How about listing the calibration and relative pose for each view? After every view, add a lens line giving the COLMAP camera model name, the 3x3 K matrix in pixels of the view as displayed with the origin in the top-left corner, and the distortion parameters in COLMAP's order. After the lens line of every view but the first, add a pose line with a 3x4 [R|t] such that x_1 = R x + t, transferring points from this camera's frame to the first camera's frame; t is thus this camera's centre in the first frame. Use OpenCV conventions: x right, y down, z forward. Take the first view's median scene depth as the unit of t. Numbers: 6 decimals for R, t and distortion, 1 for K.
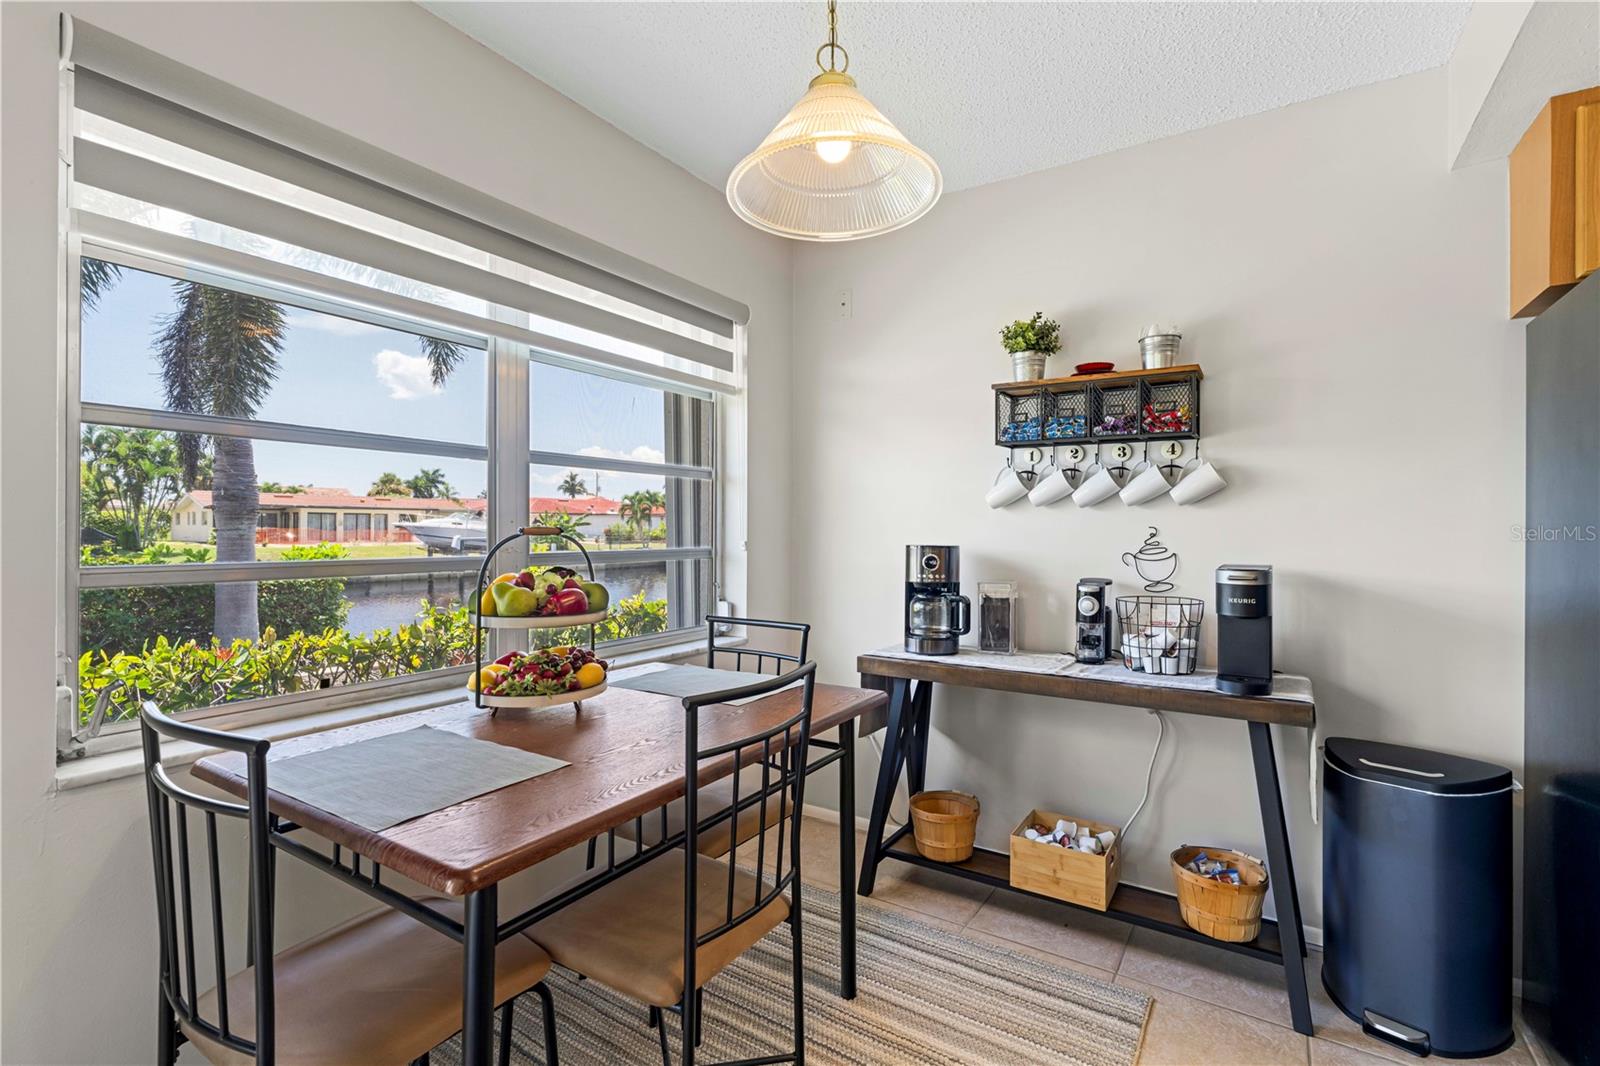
lens RADIAL K [[719.2, 0, 803.5], [0, 719.2, 529.4], [0, 0, 1]] dist [-0.001236, 0.000024]
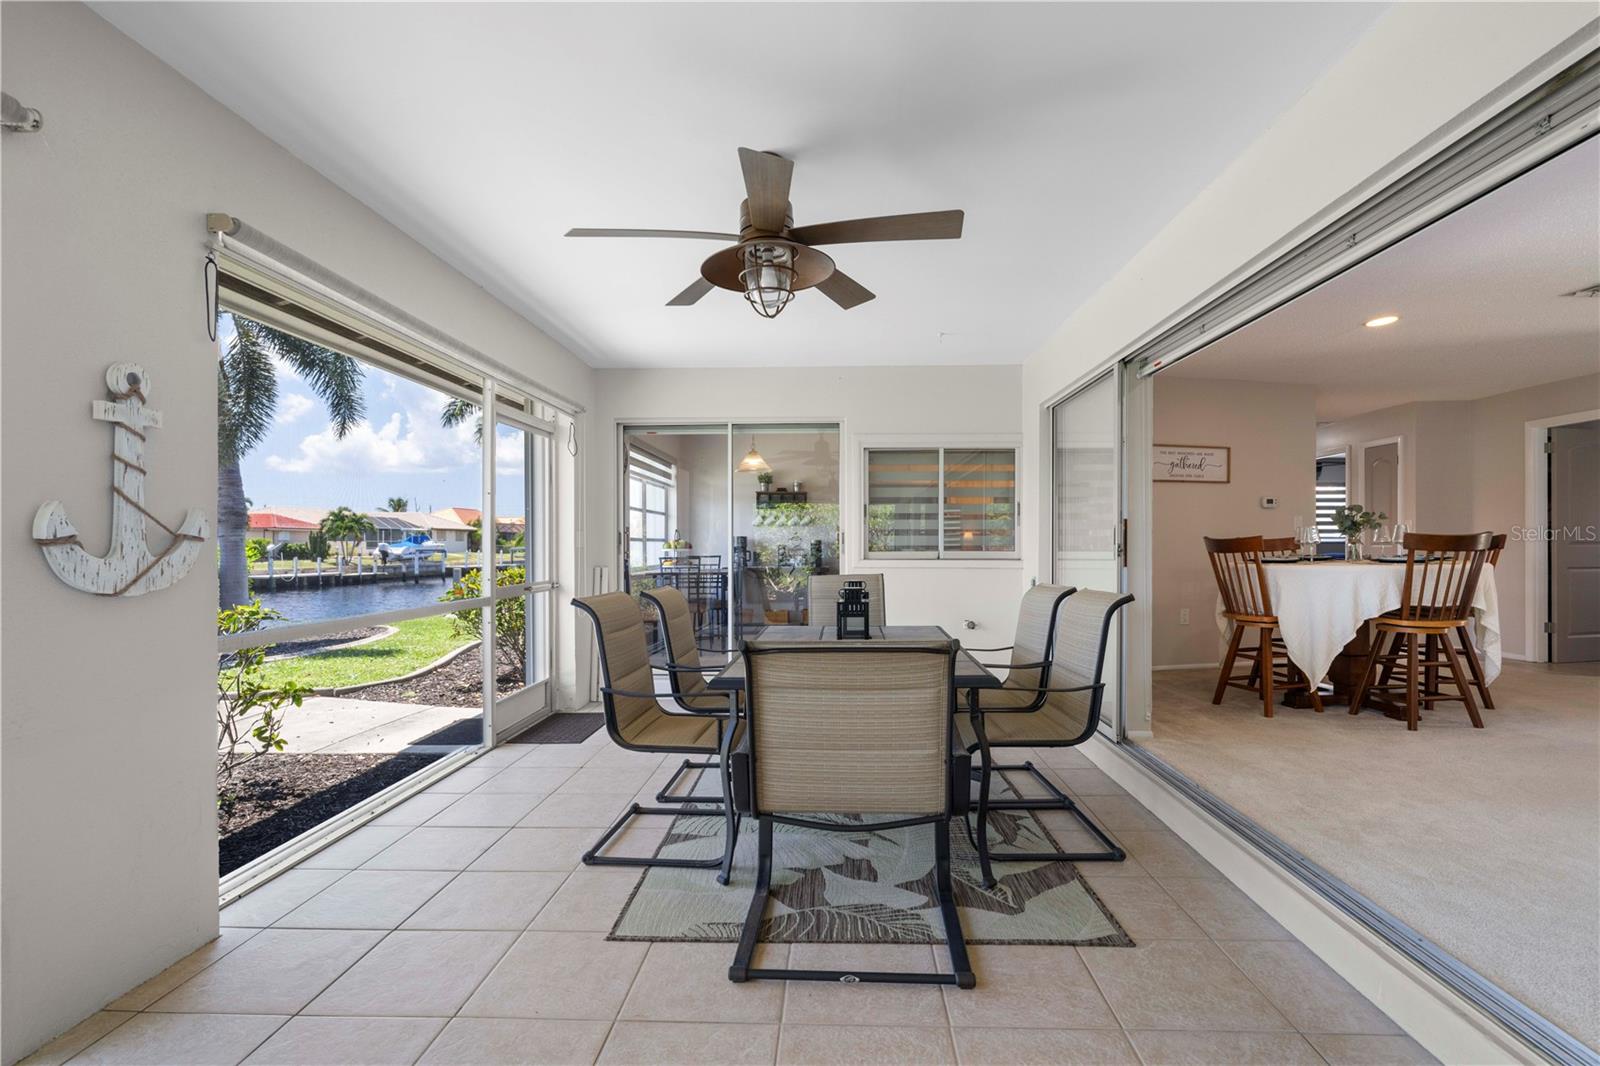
lens RADIAL K [[729.4, 0, 804.8], [0, 729.4, 547.3], [0, 0, 1]] dist [-0.004490, 0.000235]
pose [[0.861037, -0.006393, 0.508502, -1.385547], [0.005521, 0.999980, 0.003222, 0.066880], [-0.508513, 0.000033, 0.861055, -2.268236]]
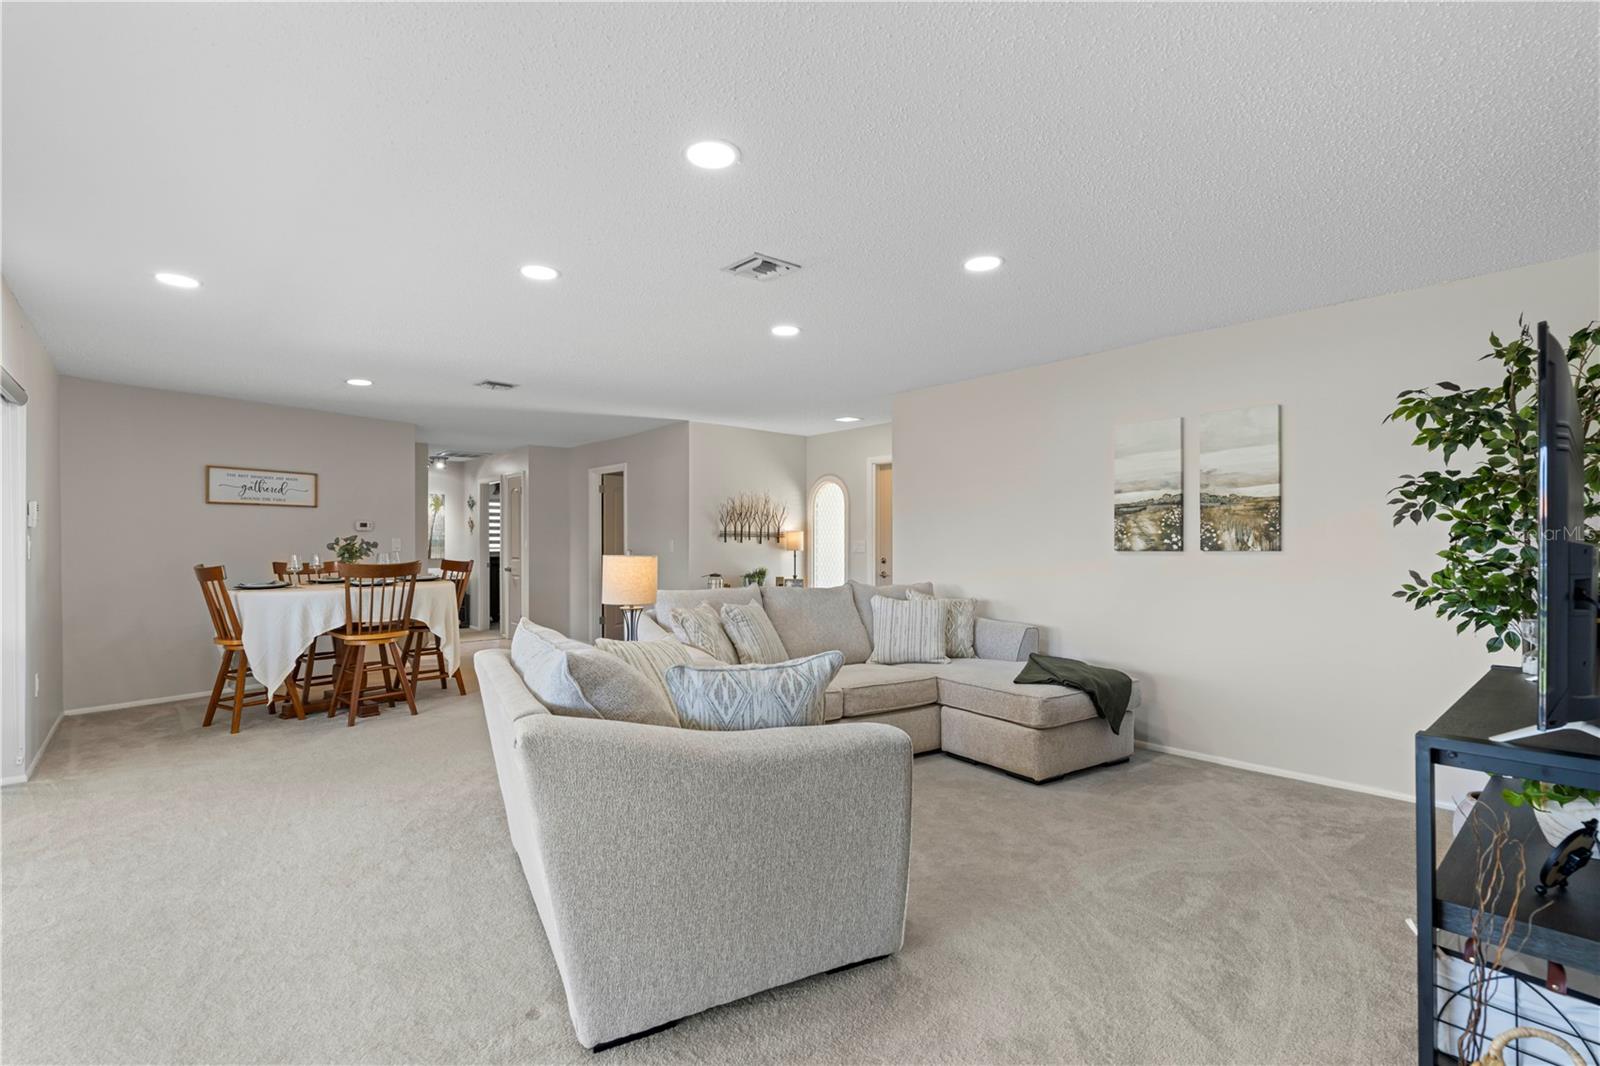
lens RADIAL K [[722.3, 0, 796.8], [0, 722.3, 545.8], [0, 0, 1]] dist [-0.003853, -0.000355]
pose [[0.263087, -0.006745, 0.964749, -0.929538], [0.003263, 0.999976, 0.006102, -0.010257], [-0.964767, 0.001542, 0.263103, -3.291127]]
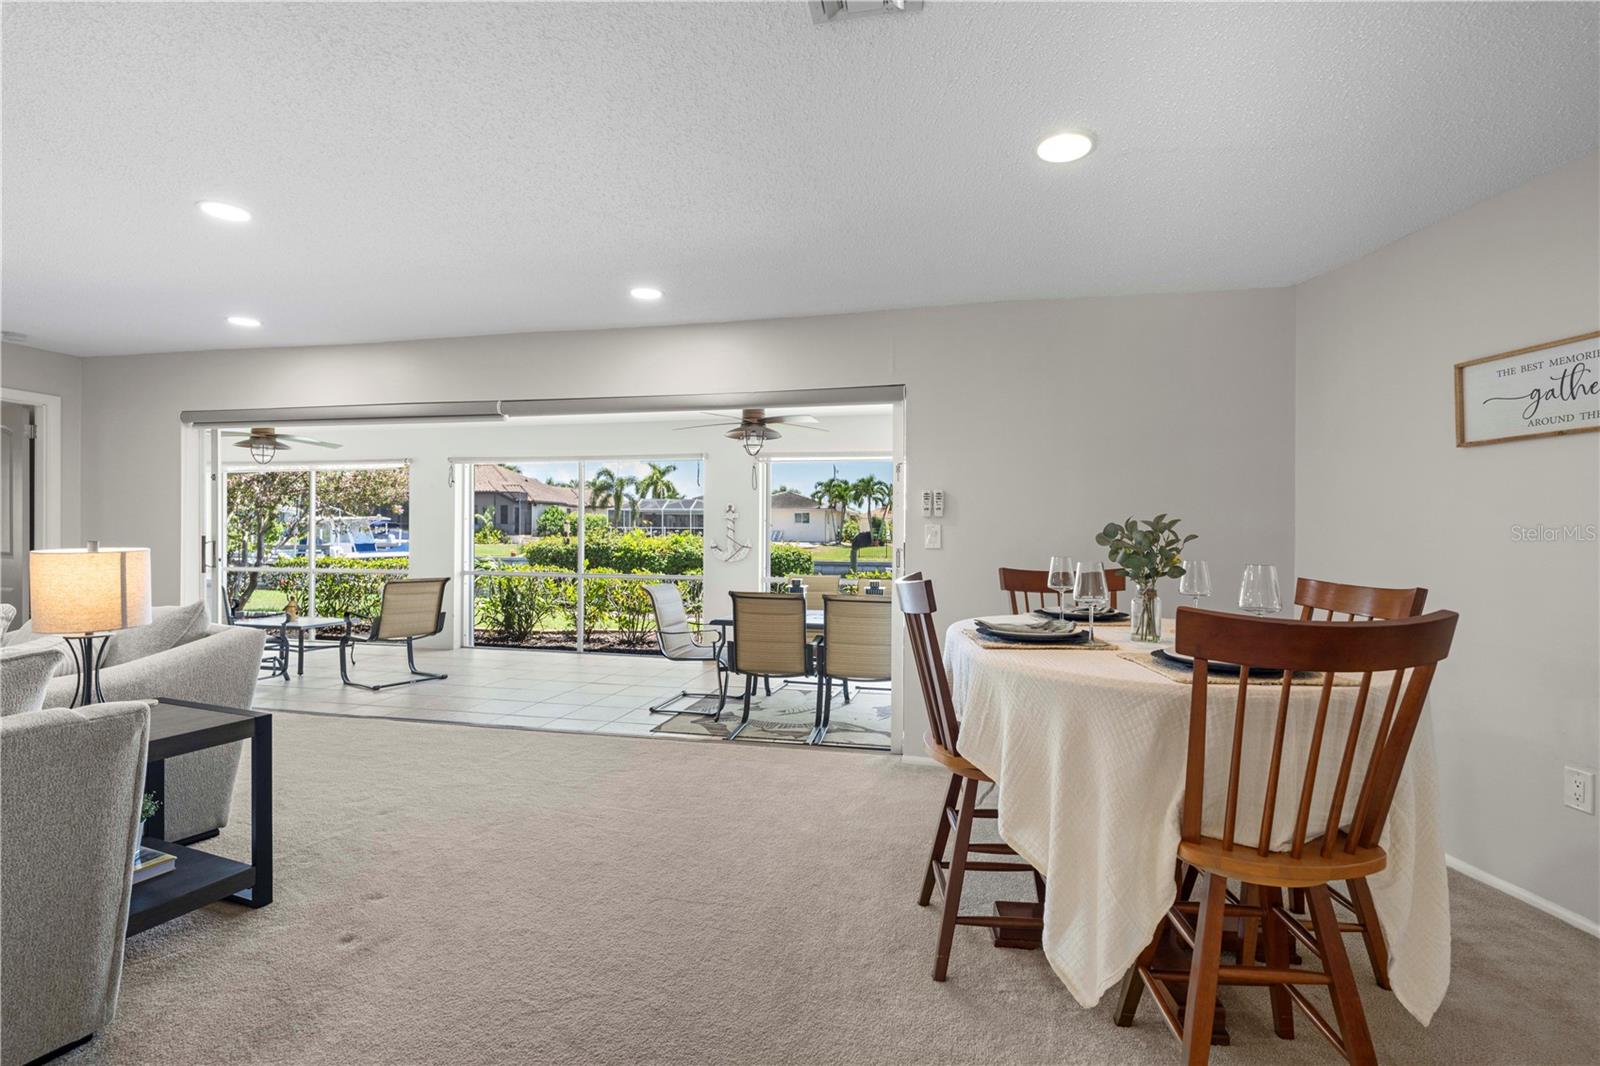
lens RADIAL K [[738.5, 0, 800.0], [0, 738.5, 533.0], [0, 0, 1]] dist [-0.001117, 0.000389]
pose [[0.358632, 0.000912, -0.933479, 1.623070], [-0.005794, 0.999982, -0.001249, -0.006929], [0.933461, 0.005857, 0.358631, -2.061633]]
